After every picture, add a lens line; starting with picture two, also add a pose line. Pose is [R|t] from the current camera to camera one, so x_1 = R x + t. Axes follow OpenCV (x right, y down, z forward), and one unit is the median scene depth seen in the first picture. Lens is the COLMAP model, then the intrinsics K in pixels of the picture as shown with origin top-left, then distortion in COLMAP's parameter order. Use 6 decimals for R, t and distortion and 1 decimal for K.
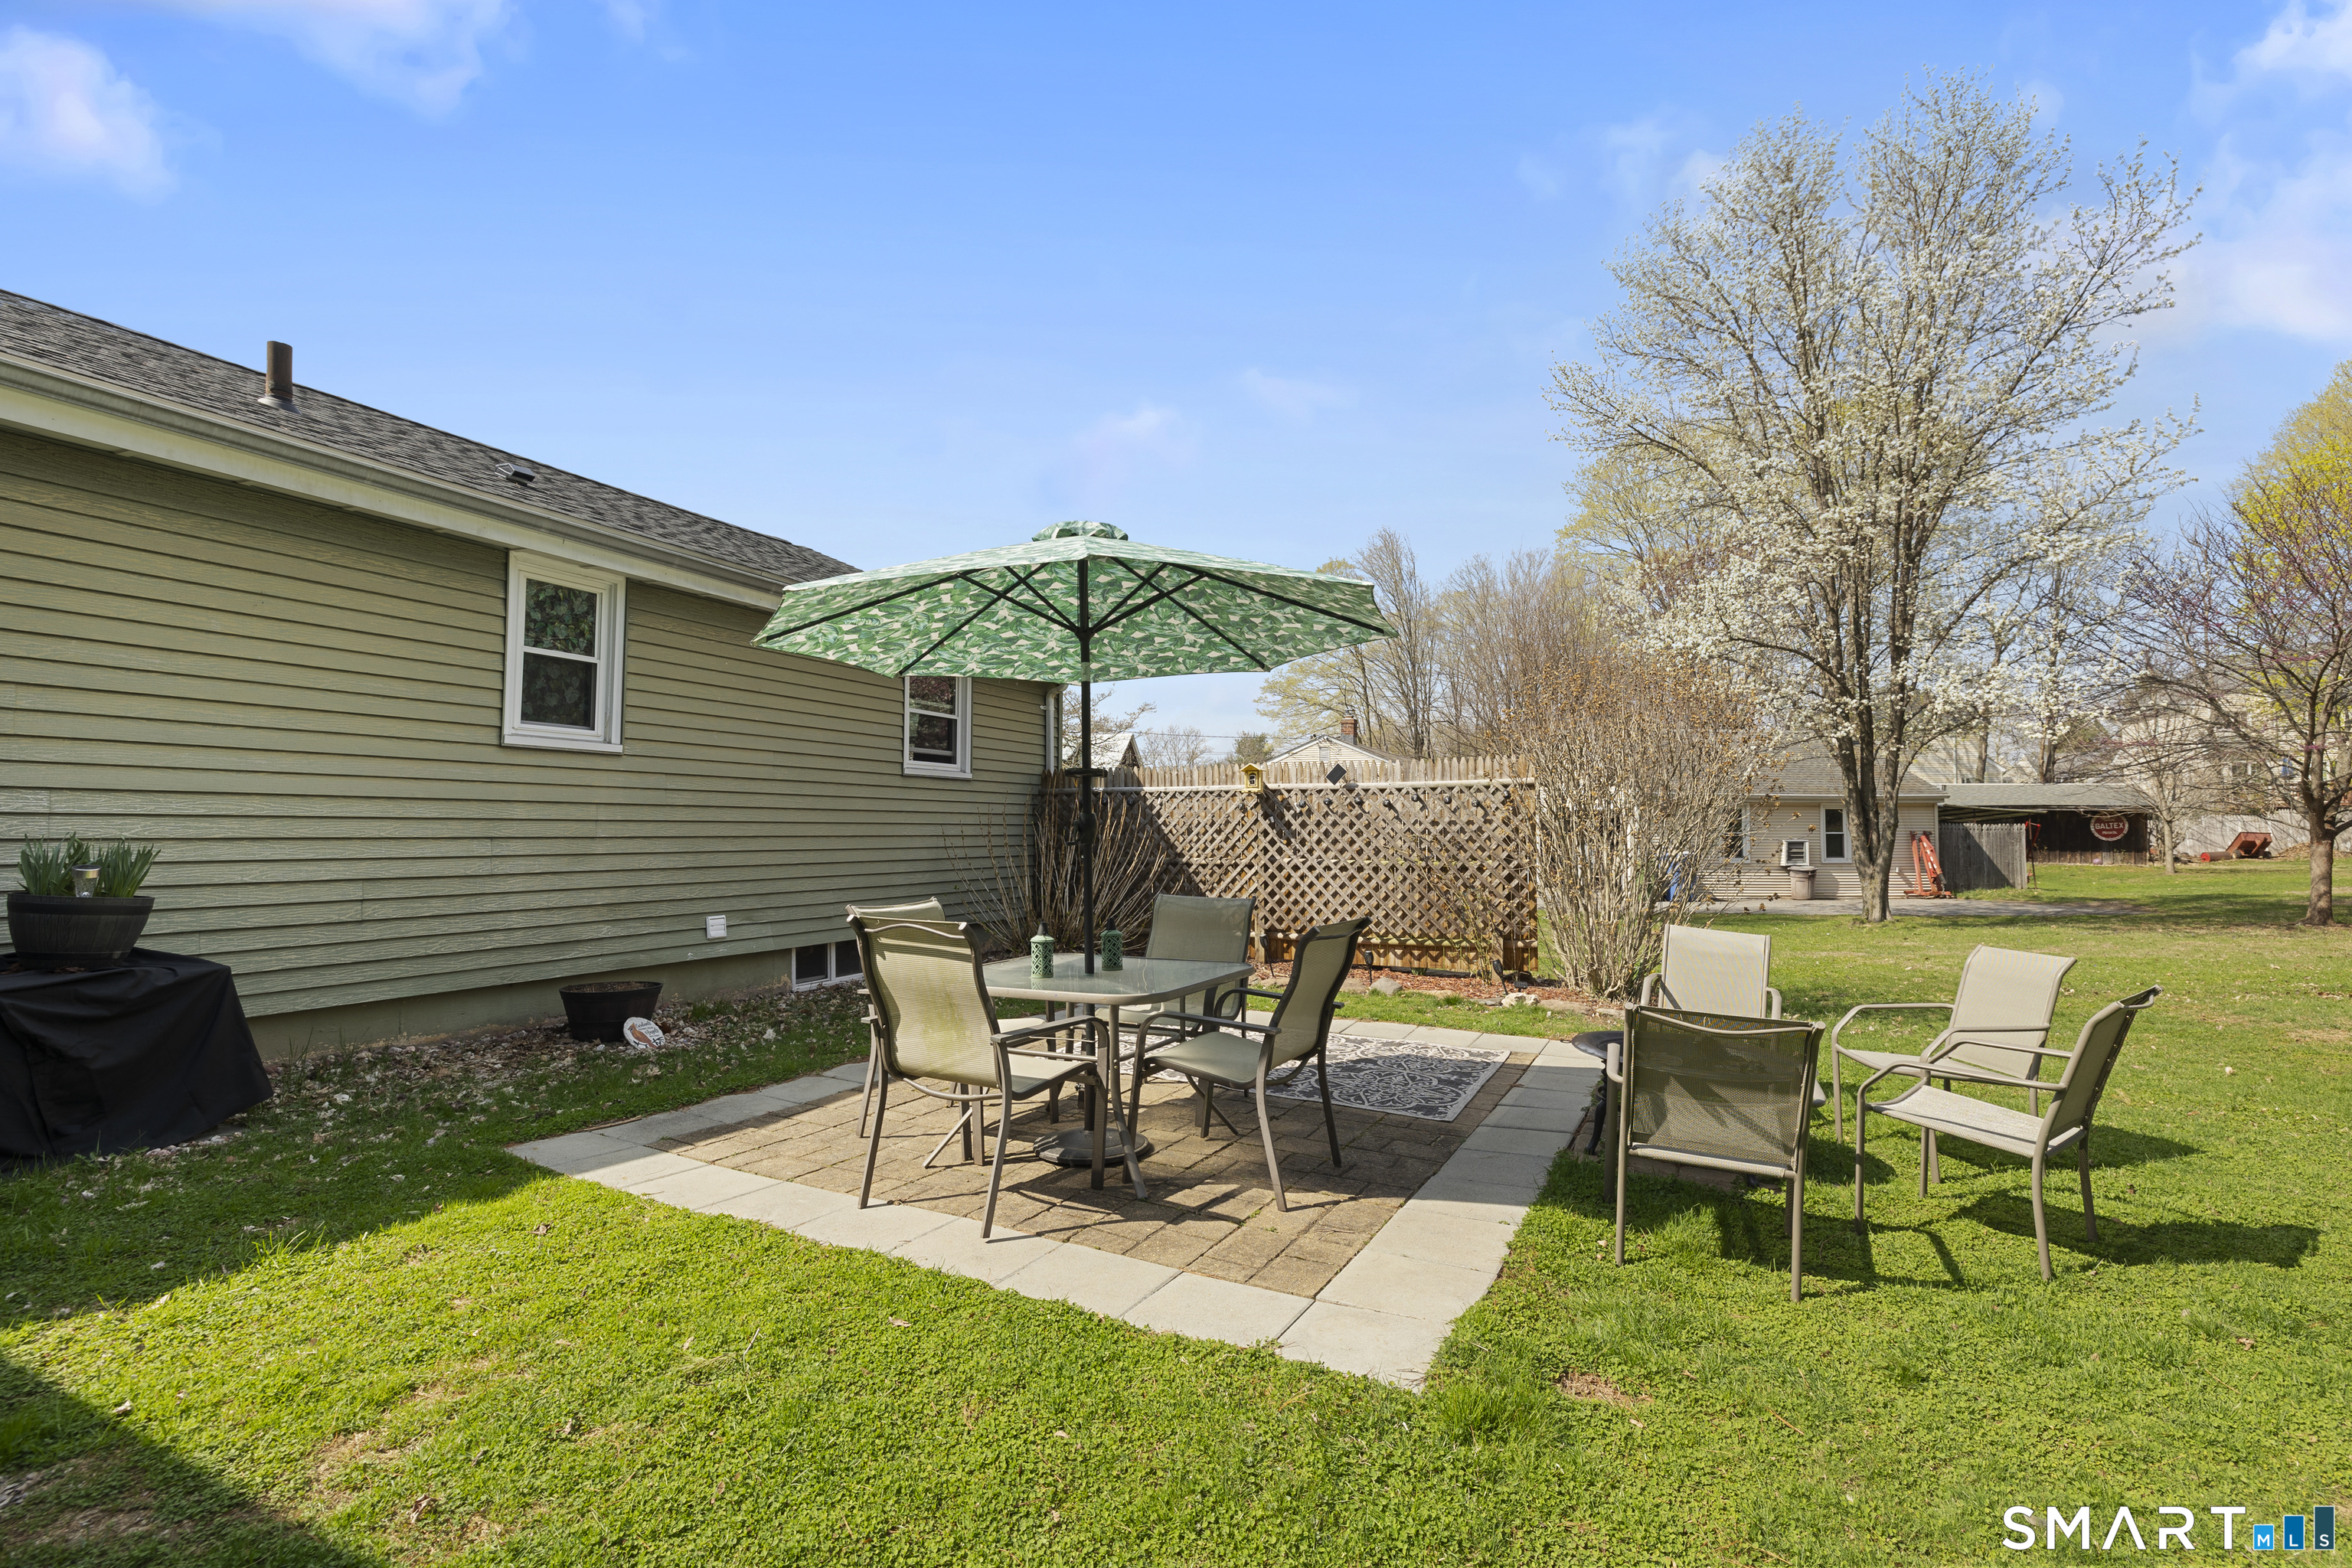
lens RADIAL K [[1041.8, 0, 1191.9], [0, 1041.8, 789.7], [0, 0, 1]] dist [-0.025243, 0.013899]
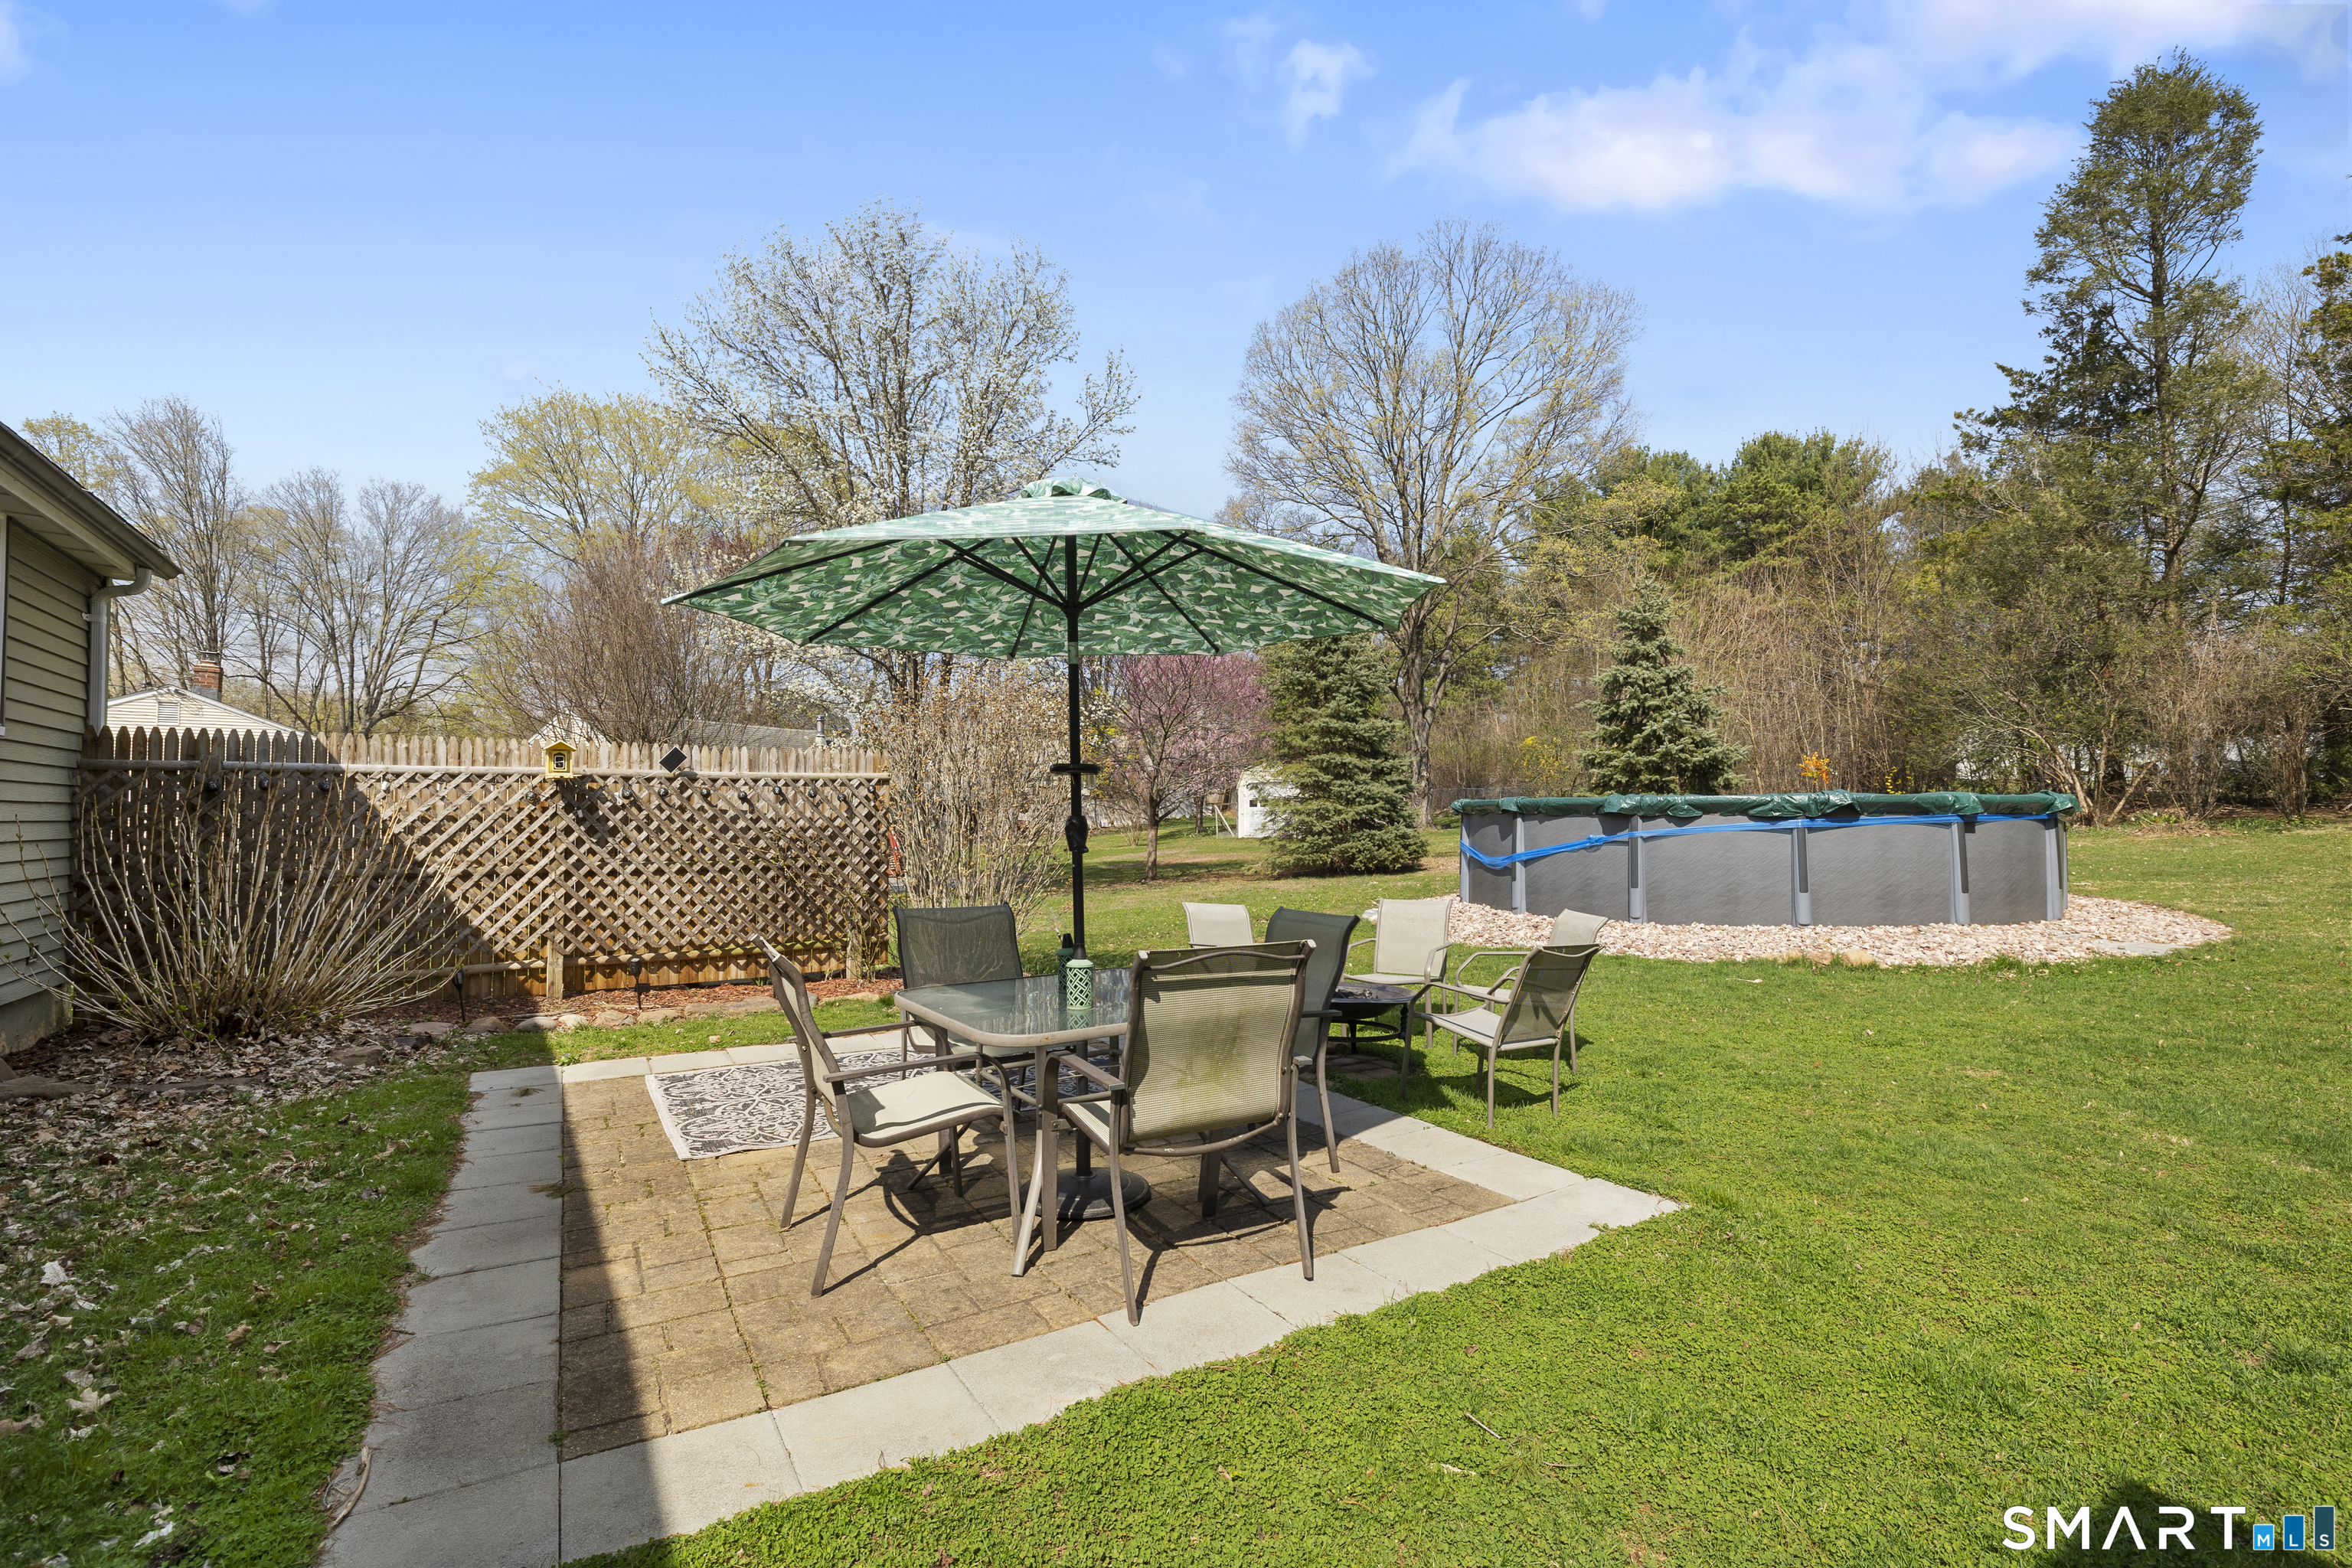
lens RADIAL K [[1041.8, 0, 1191.9], [0, 1041.8, 789.7], [0, 0, 1]] dist [-0.025243, 0.013899]
pose [[0.518620, 0.021791, 0.854727, -0.350841], [-0.031045, 0.999496, -0.006644, 0.001755], [-0.854441, -0.023089, 0.519035, 0.204649]]
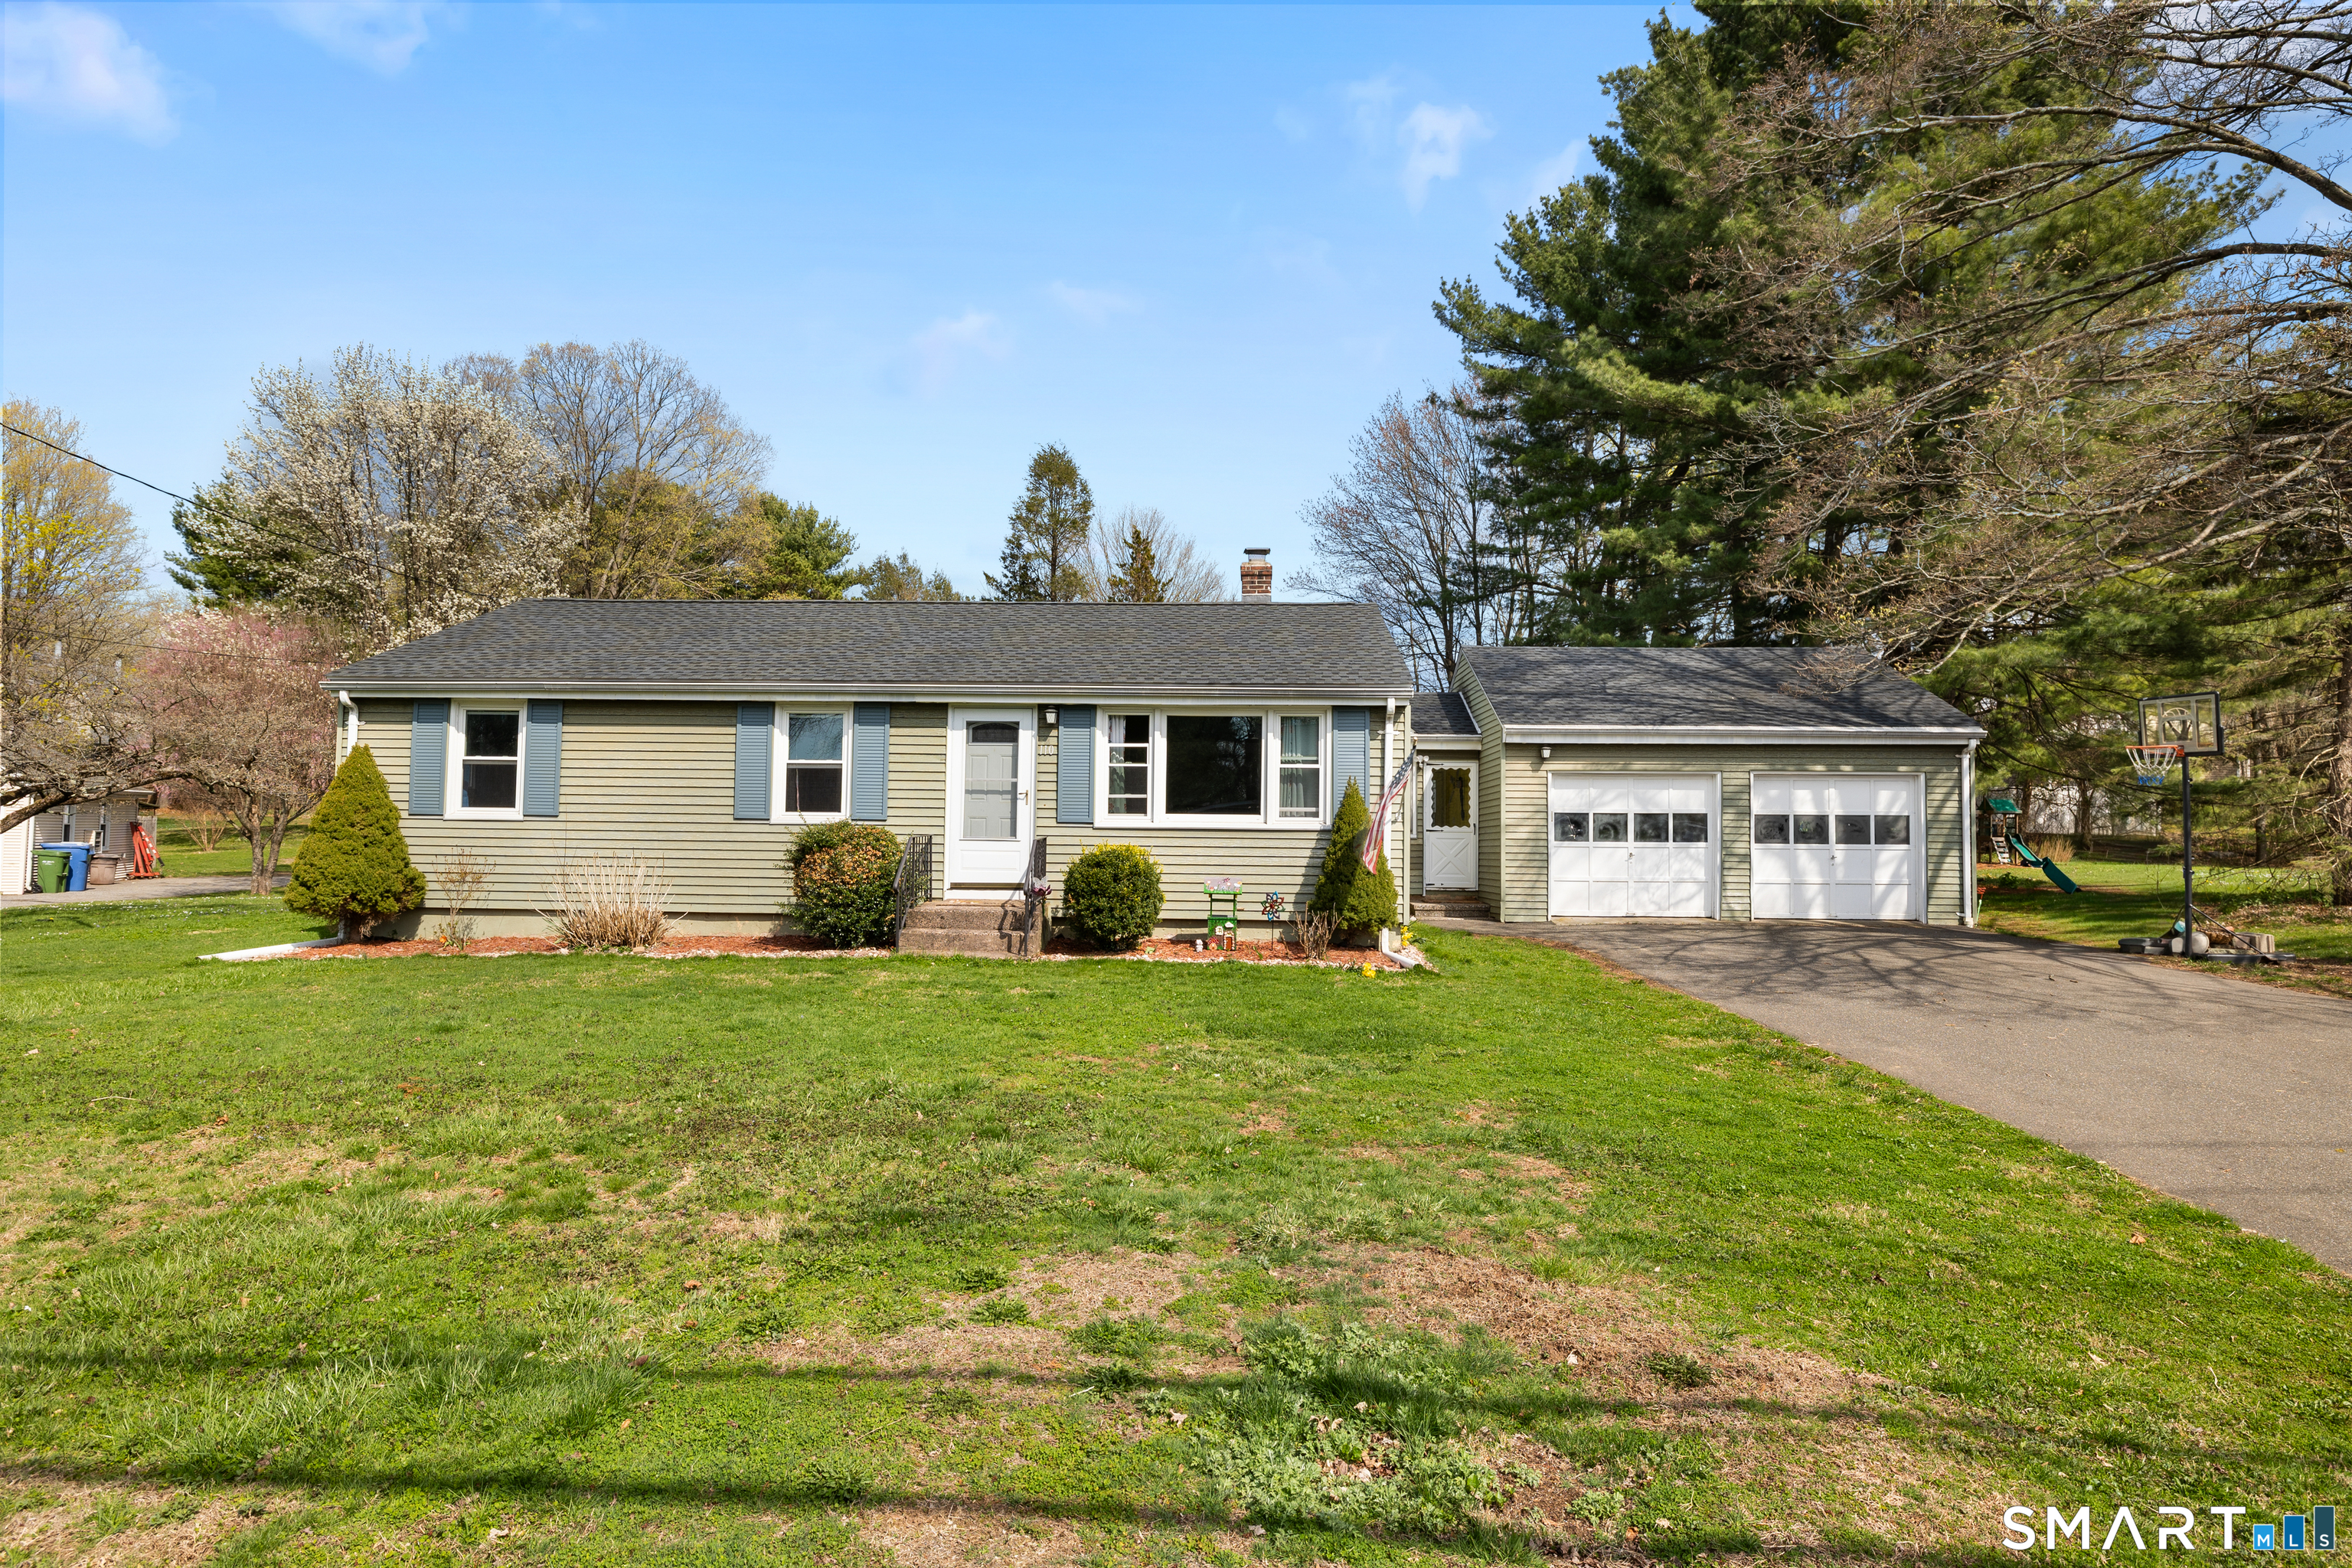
lens RADIAL K [[1302.4, 0, 1176.0], [0, 1302.4, 784.0], [0, 0, 1]] dist [-0.000102, -0.000010]
pose [[-0.365501, 0.033769, 0.930198, -2.925511], [-0.049298, 0.997237, -0.055573, 0.048221], [-0.929505, -0.066169, -0.362826, 1.164832]]
